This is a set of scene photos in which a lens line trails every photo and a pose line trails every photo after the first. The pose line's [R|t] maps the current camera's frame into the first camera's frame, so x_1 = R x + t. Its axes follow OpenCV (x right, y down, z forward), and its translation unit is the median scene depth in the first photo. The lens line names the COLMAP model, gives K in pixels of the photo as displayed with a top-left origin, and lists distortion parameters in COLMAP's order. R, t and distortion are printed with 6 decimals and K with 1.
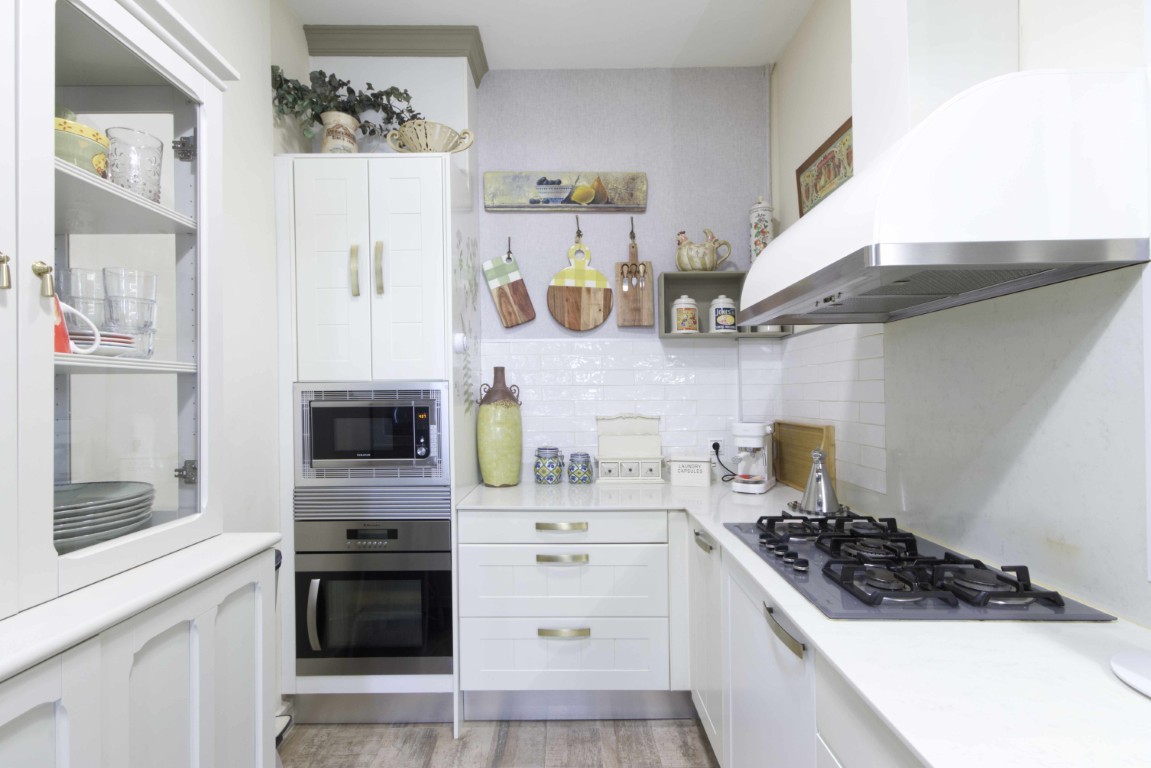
lens RADIAL K [[526.9, 0, 571.2], [0, 526.9, 397.1], [0, 0, 1]] dist [-0.009518, 0.011797]
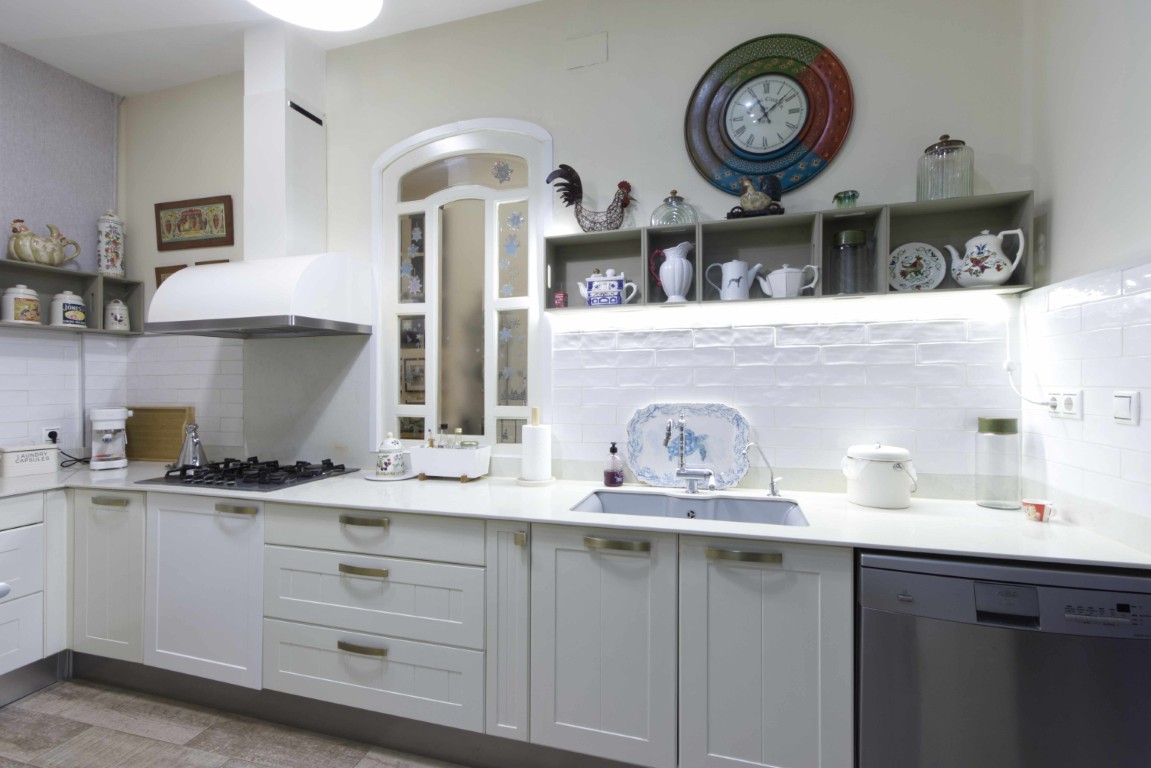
lens RADIAL K [[522.5, 0, 576.7], [0, 522.5, 343.1], [0, 0, 1]] dist [-0.000954, 0.000720]
pose [[0.281648, 0.071136, 0.956877, -0.438143], [0.010446, 0.996962, -0.077191, 0.003614], [-0.959461, 0.031736, 0.280049, -0.286217]]
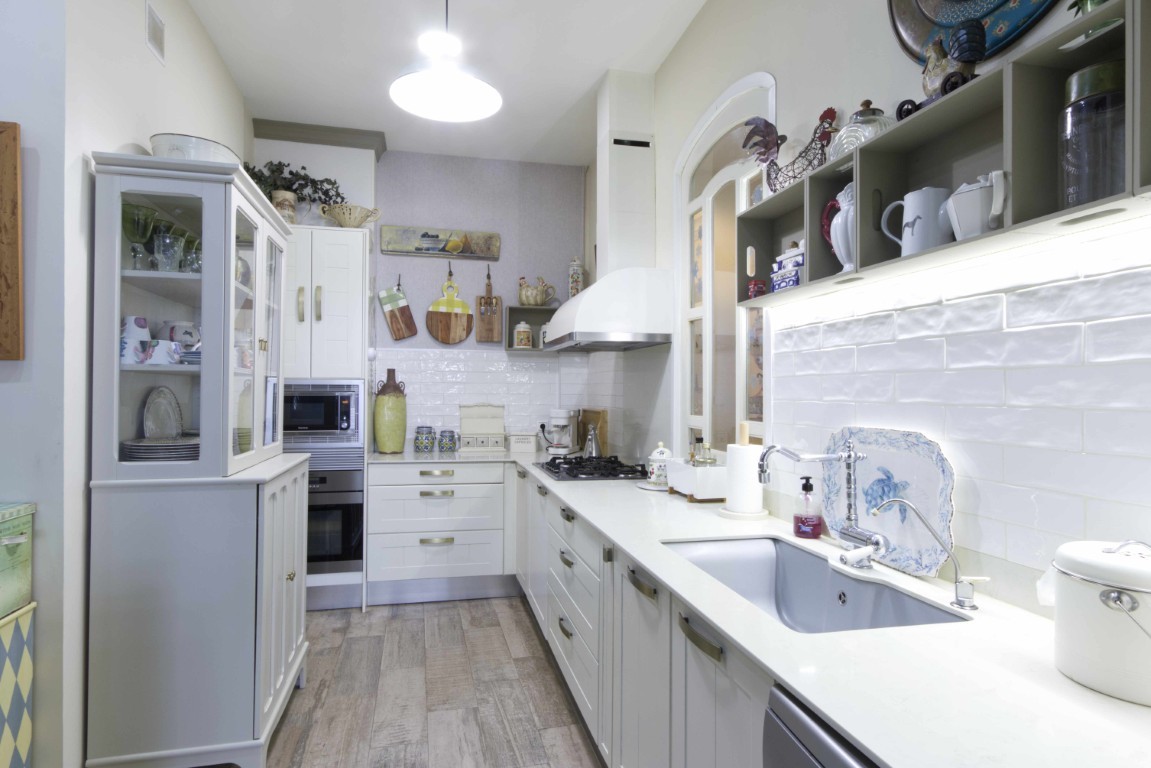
lens RADIAL K [[637.7, 0, 571.5], [0, 637.7, 330.8], [0, 0, 1]] dist [-0.021024, 0.000898]
pose [[0.972997, 0.032890, 0.228463, -0.057912], [-0.010409, 0.995041, -0.098920, 0.005030], [-0.230583, 0.093871, 0.968514, -0.753538]]
